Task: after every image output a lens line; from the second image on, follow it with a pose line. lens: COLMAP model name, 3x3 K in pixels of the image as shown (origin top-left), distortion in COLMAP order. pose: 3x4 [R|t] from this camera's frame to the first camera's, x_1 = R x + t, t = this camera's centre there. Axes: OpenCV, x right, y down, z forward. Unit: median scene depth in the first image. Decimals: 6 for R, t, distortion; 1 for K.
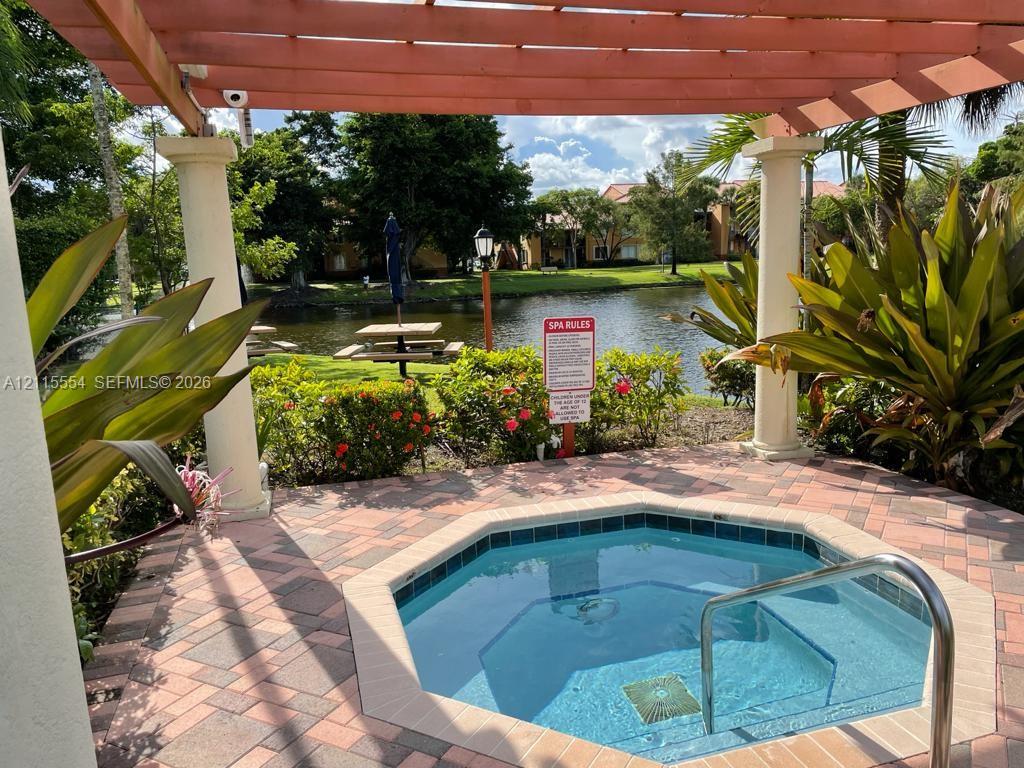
lens RADIAL K [[771.5, 0, 519.7], [0, 771.5, 390.8], [0, 0, 1]] dist [0.086298, -0.106497]
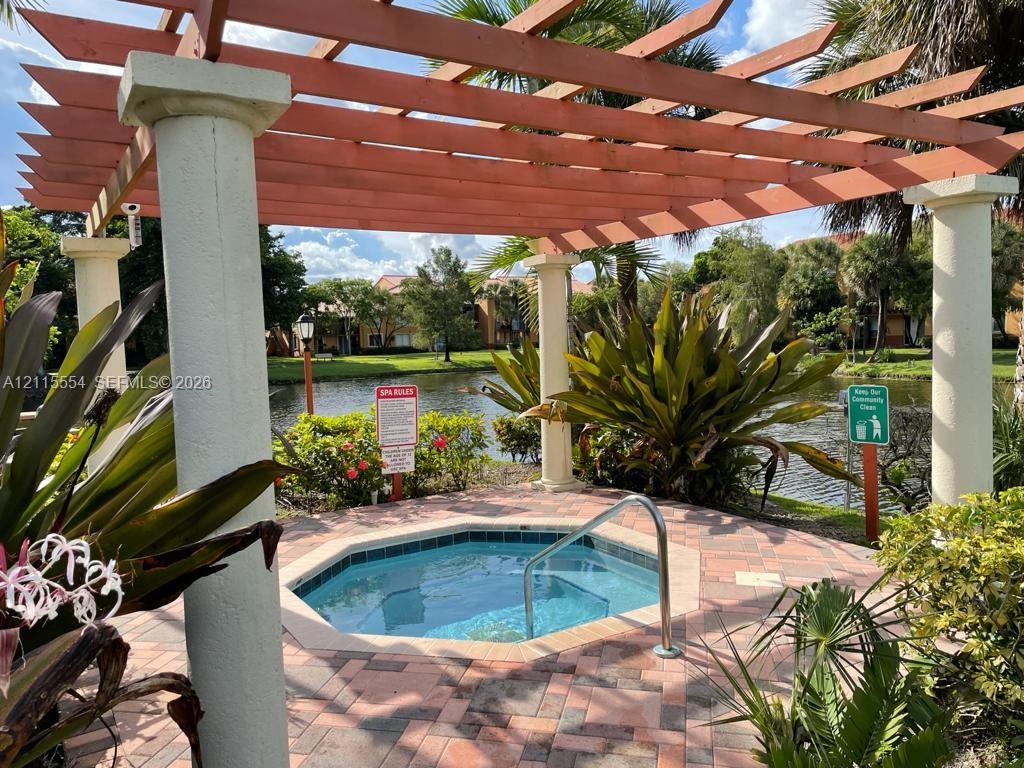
lens RADIAL K [[771.5, 0, 509.0], [0, 771.5, 385.0], [0, 0, 1]] dist [0.086298, -0.106497]
pose [[0.961663, -0.009742, 0.274061, -0.105836], [0.042400, 0.992634, -0.113494, 0.053120], [-0.270937, 0.120763, 0.954992, -0.240253]]
